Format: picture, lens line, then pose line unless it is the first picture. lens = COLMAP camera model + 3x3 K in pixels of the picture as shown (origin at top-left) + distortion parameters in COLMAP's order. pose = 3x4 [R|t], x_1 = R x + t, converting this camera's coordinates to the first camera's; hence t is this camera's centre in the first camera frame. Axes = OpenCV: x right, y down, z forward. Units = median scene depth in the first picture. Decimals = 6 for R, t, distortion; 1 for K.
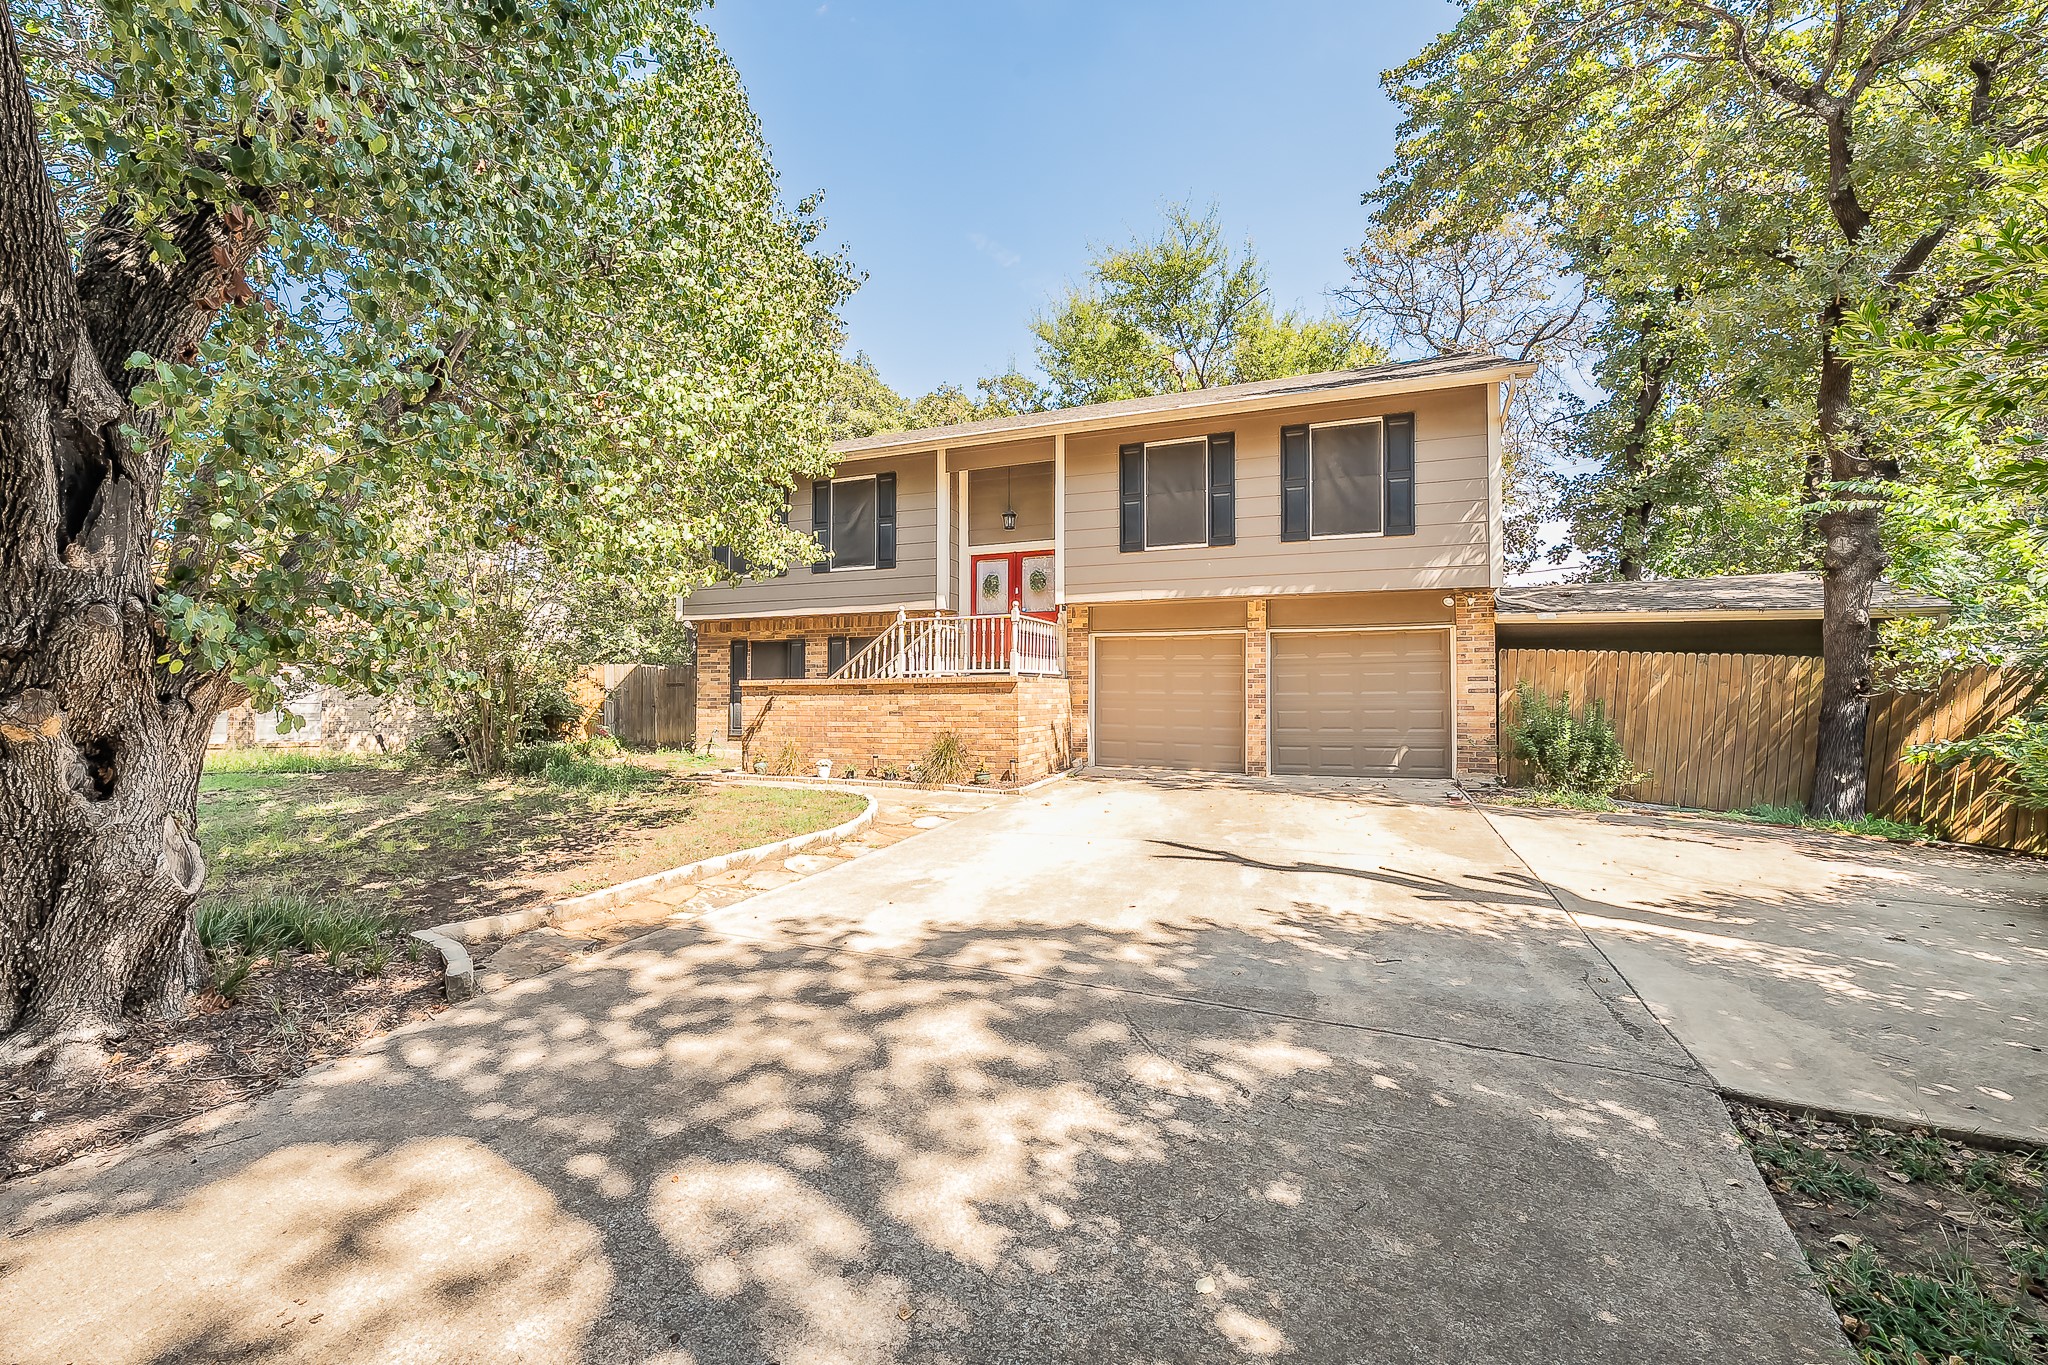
lens RADIAL K [[805.3, 0, 1023.5], [0, 805.3, 673.3], [0, 0, 1]] dist [-0.002201, -0.000364]
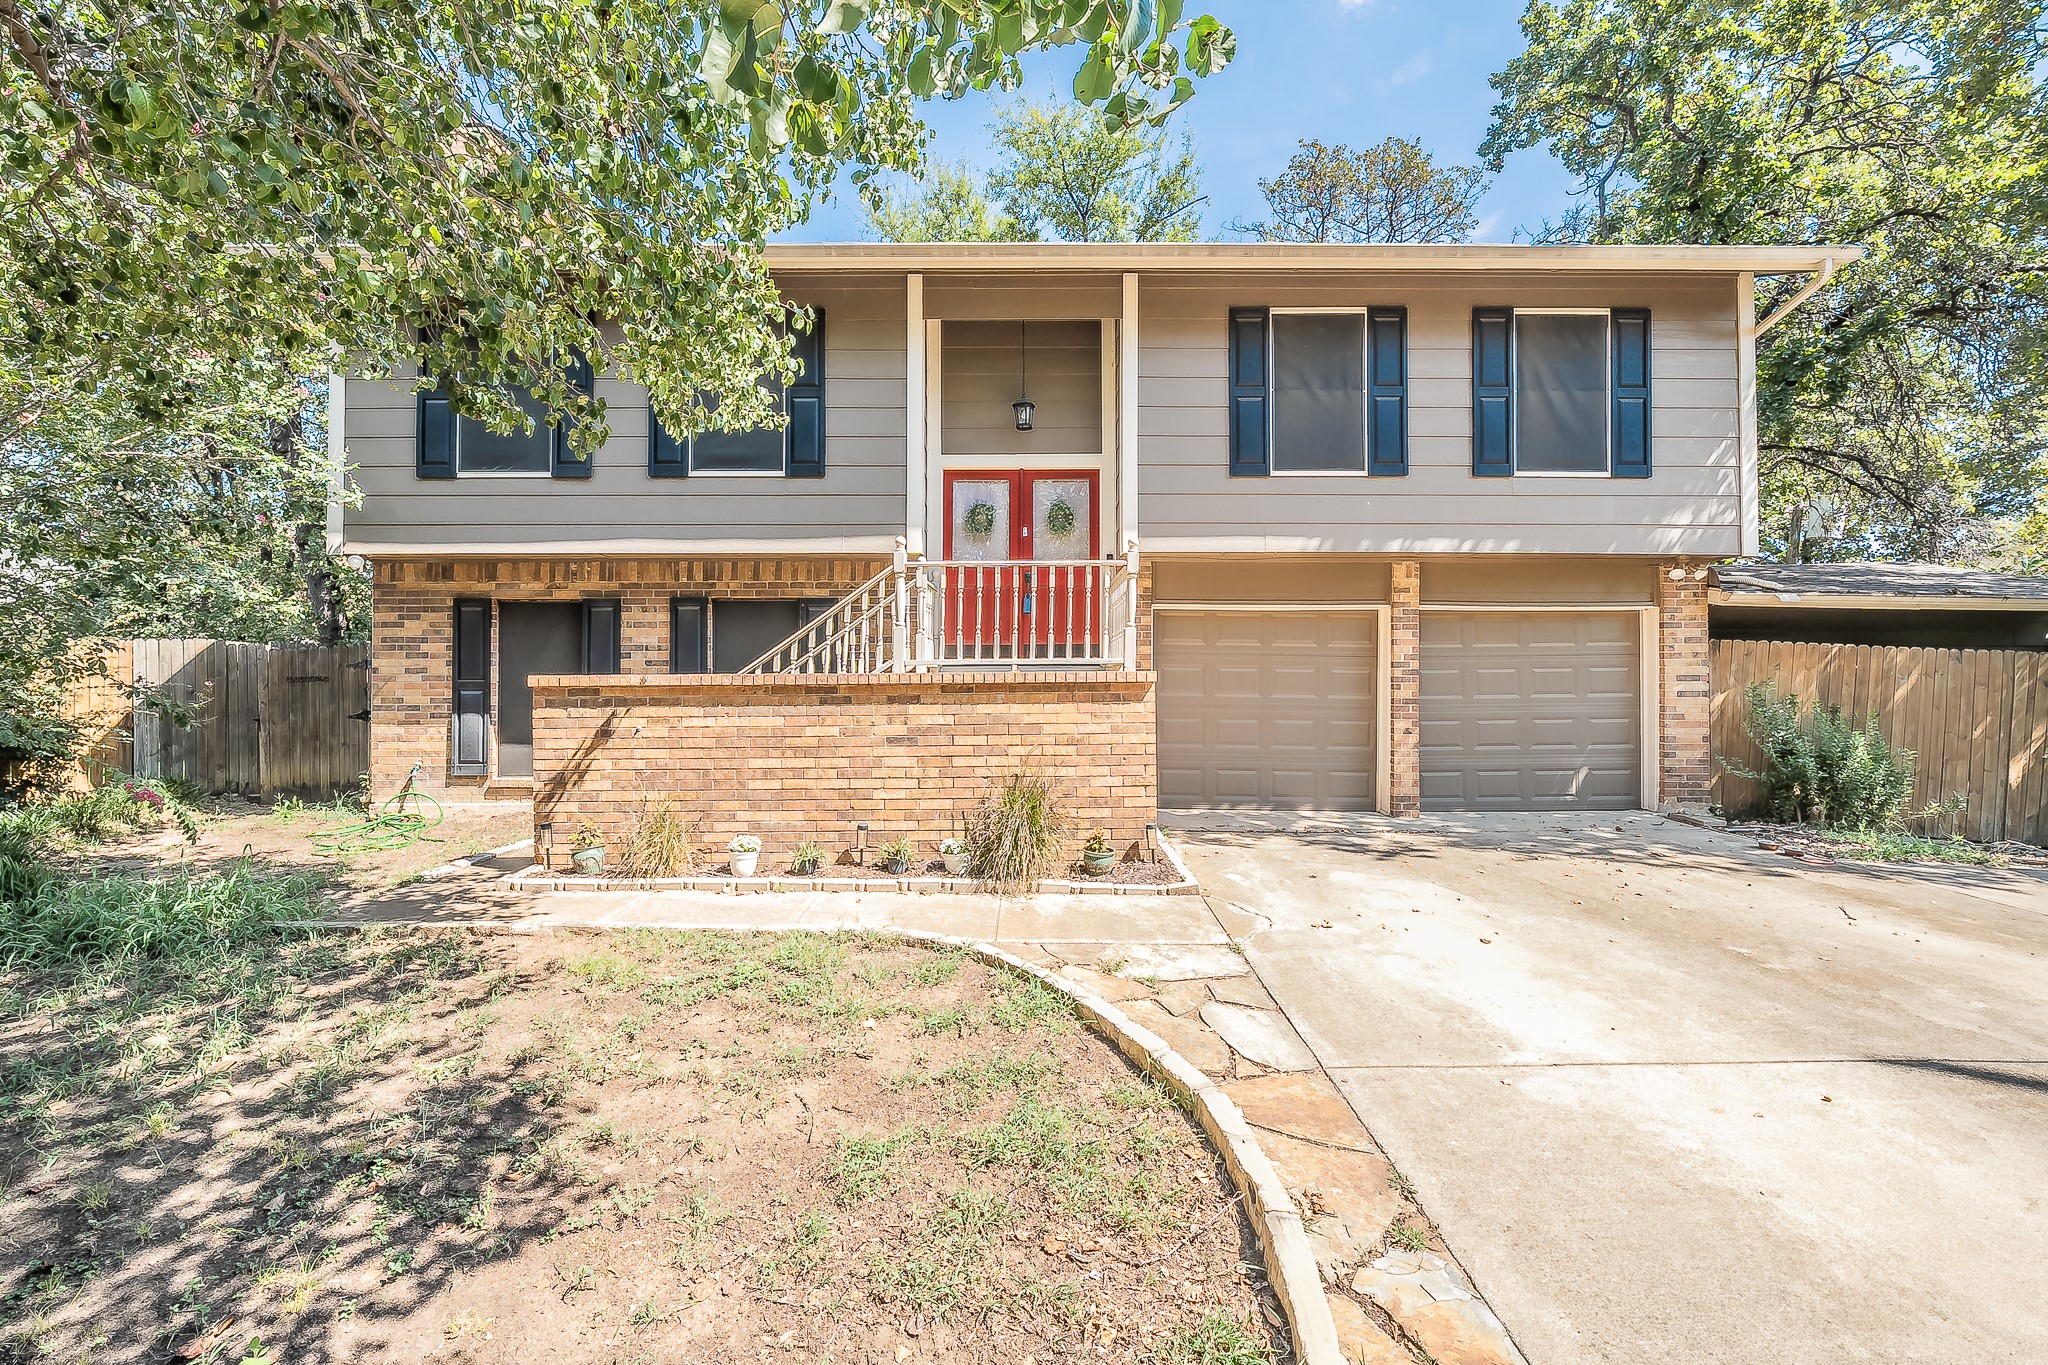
lens RADIAL K [[805.3, 0, 1023.5], [0, 805.3, 673.3], [0, 0, 1]] dist [-0.002201, -0.000364]
pose [[0.931685, 0.004225, 0.363243, -0.264793], [-0.009320, 0.999881, 0.012275, -0.000923], [-0.363148, -0.014822, 0.931614, 0.472588]]
